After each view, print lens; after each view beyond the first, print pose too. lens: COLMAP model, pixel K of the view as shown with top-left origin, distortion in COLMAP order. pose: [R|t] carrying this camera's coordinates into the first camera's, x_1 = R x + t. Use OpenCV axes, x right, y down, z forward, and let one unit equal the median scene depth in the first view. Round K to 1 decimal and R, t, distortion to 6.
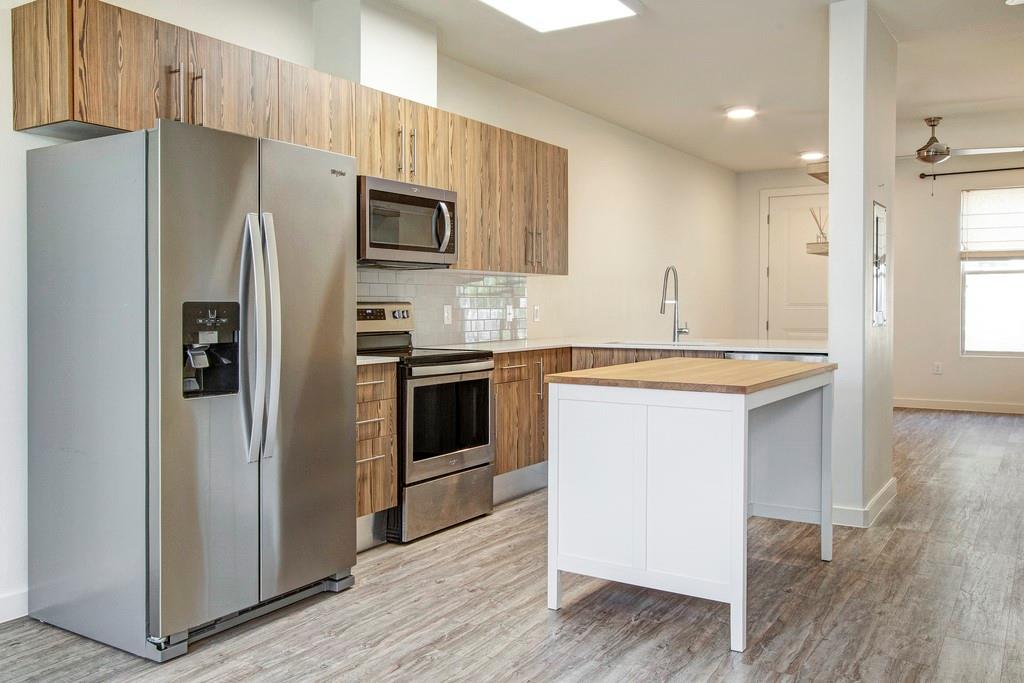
lens RADIAL K [[862.7, 0, 473.6], [0, 862.7, 312.9], [0, 0, 1]] dist [0.000510, -0.001778]
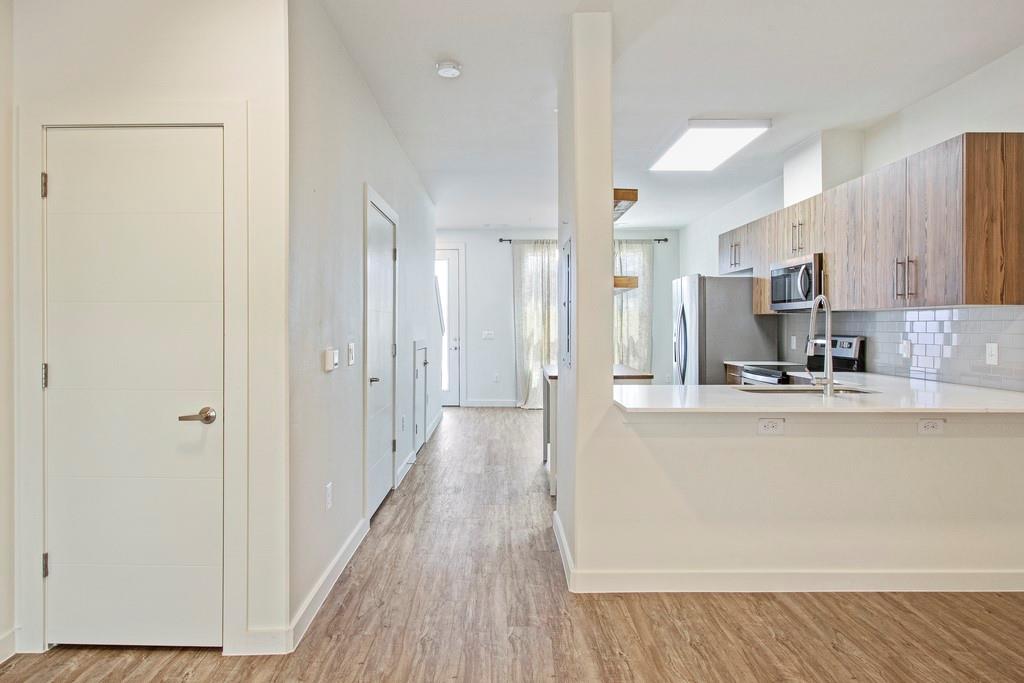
lens RADIAL K [[620.6, 0, 500.6], [0, 620.6, 325.4], [0, 0, 1]] dist [0.000671, 0.001907]
pose [[-0.831524, 0.004846, -0.555467, 0.803619], [-0.001588, 0.999937, 0.011101, -0.034532], [0.555486, 0.010113, -0.831464, 1.342558]]
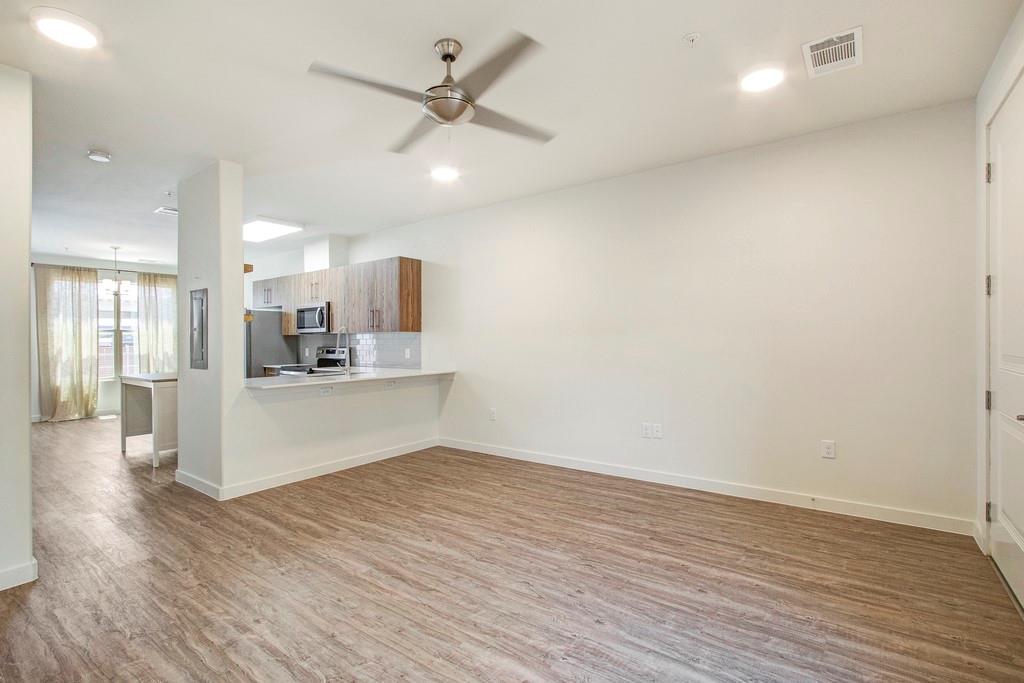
lens RADIAL K [[476.6, 0, 513.9], [0, 476.6, 338.1], [0, 0, 1]] dist [-0.012467, -0.000631]
pose [[-0.047044, 0.001164, -0.998892, 1.116431], [-0.000028, 0.999999, 0.001167, -0.035950], [0.998893, 0.000083, -0.047044, 1.390295]]
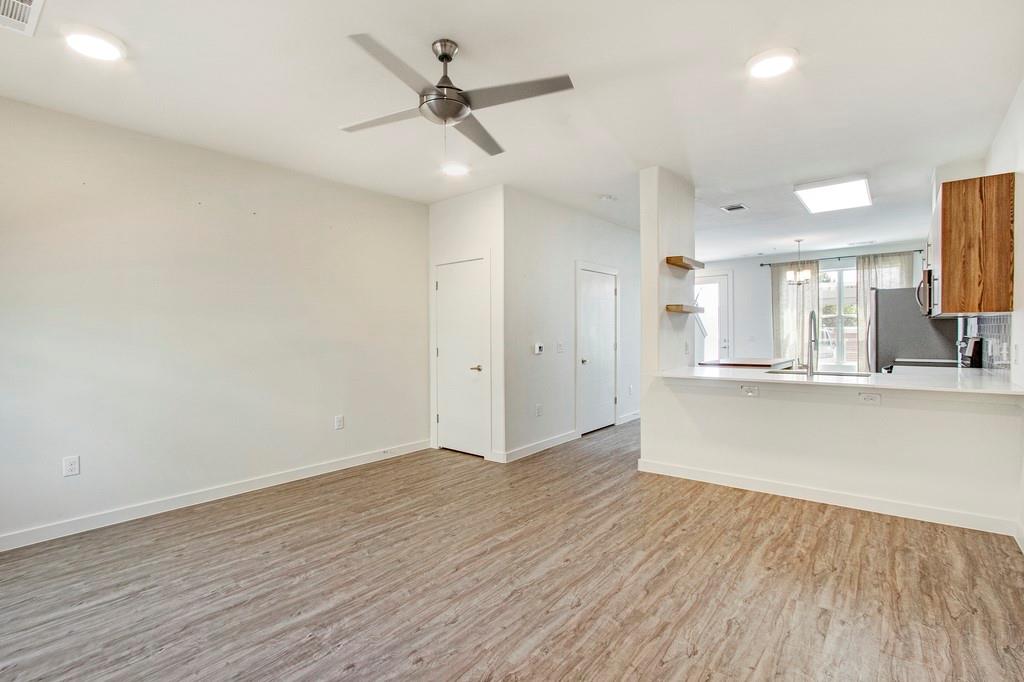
lens RADIAL K [[485.6, 0, 500.5], [0, 485.6, 342.8], [0, 0, 1]] dist [-0.018093, -0.000241]
pose [[-0.993143, 0.015532, 0.115869, 0.592671], [0.019128, 0.999367, 0.029989, -0.040182], [-0.115330, 0.032000, -0.992812, 1.748731]]
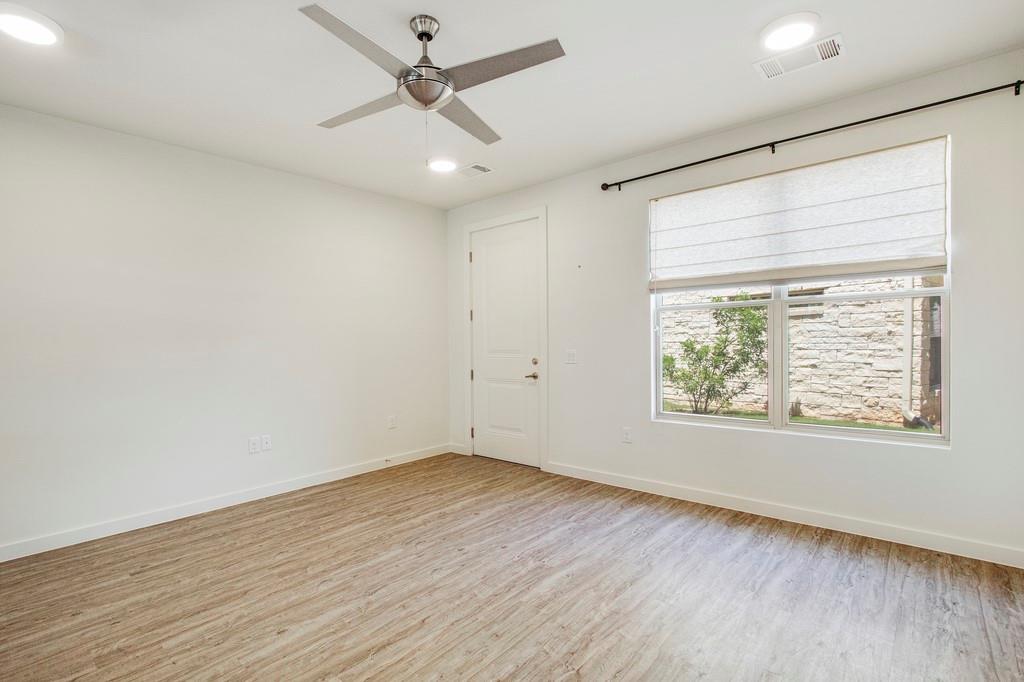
lens RADIAL K [[479.7, 0, 500.3], [0, 479.7, 347.8], [0, 0, 1]] dist [-0.010467, 0.000119]
pose [[0.988691, -0.014185, -0.149296, 0.813463], [0.015049, 0.999876, 0.004656, -0.028247], [0.149212, -0.006850, 0.988782, 0.928282]]
